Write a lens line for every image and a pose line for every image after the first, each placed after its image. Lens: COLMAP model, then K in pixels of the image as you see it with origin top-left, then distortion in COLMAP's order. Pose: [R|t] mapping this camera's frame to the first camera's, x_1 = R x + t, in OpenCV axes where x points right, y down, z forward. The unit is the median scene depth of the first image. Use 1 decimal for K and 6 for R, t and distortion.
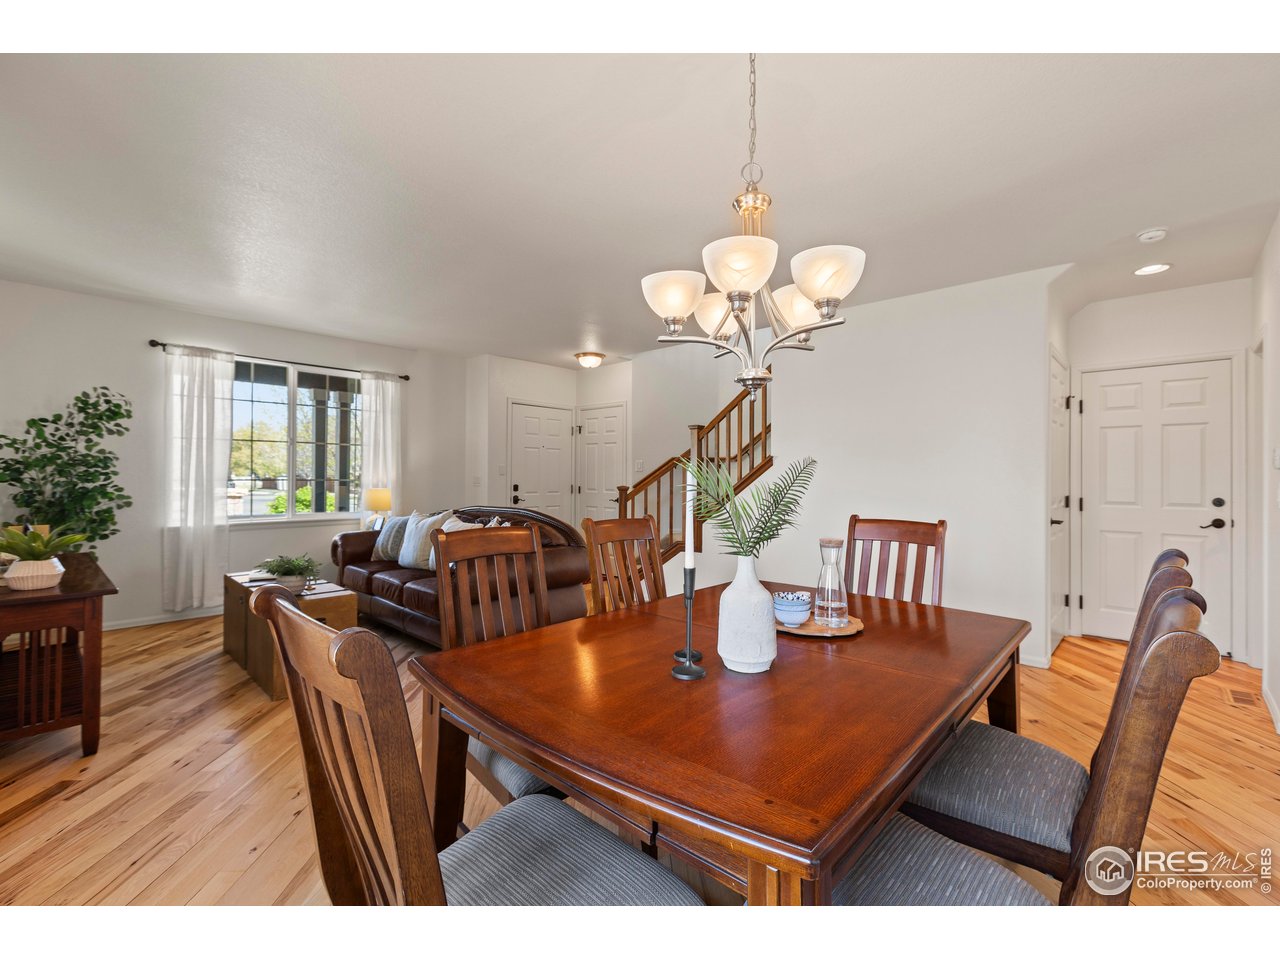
lens RADIAL K [[574.9, 0, 639.0], [0, 574.9, 474.9], [0, 0, 1]] dist [-0.001595, 0.000215]
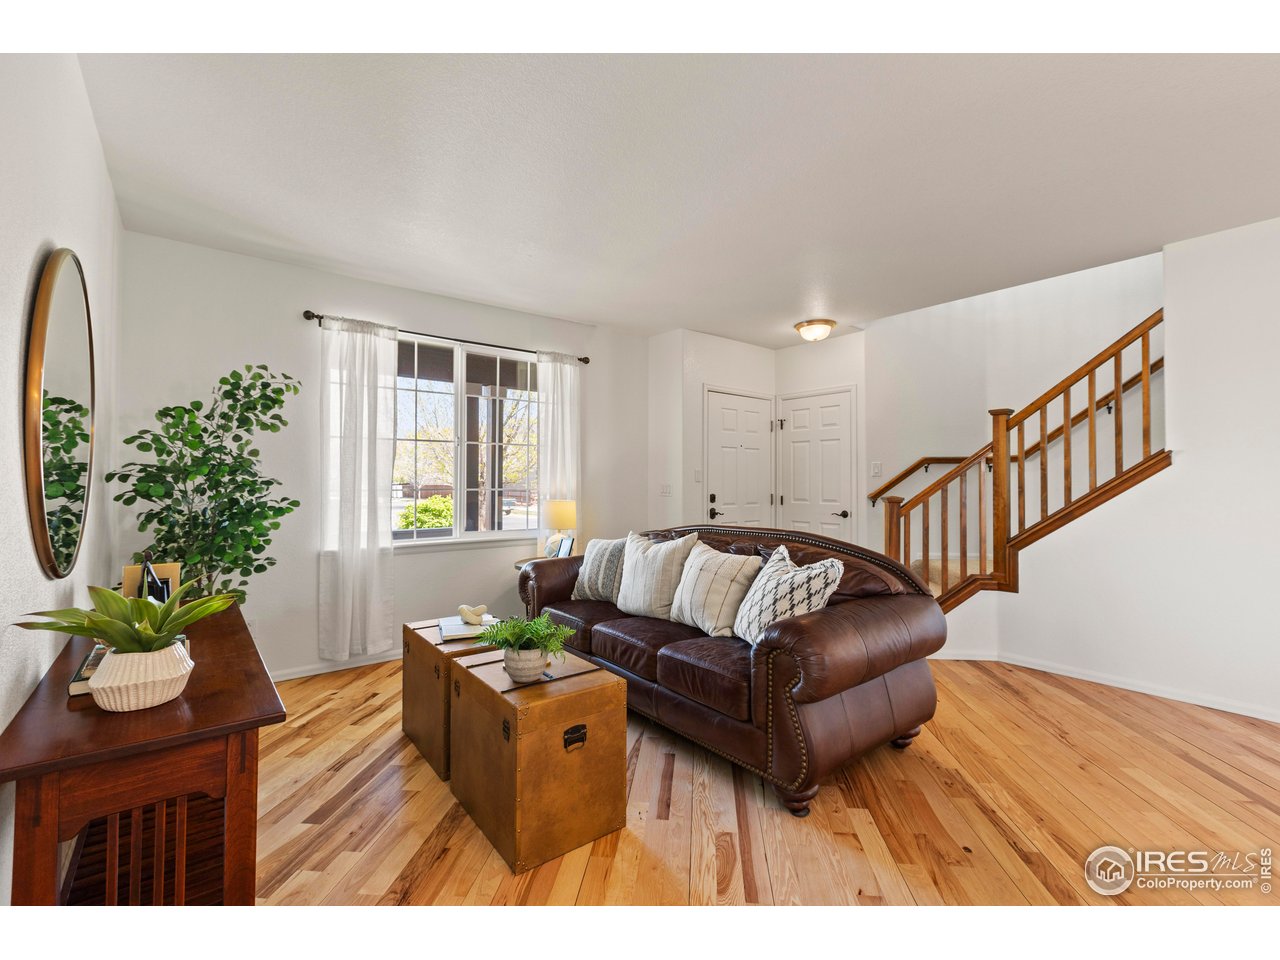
lens RADIAL K [[590.4, 0, 639.0], [0, 590.4, 477.1], [0, 0, 1]] dist [0.001606, 0.000102]
pose [[0.986168, -0.005952, -0.165640, -0.260515], [0.004588, 0.999952, -0.008616, -0.000351], [0.165683, 0.007737, 0.986149, 0.273166]]
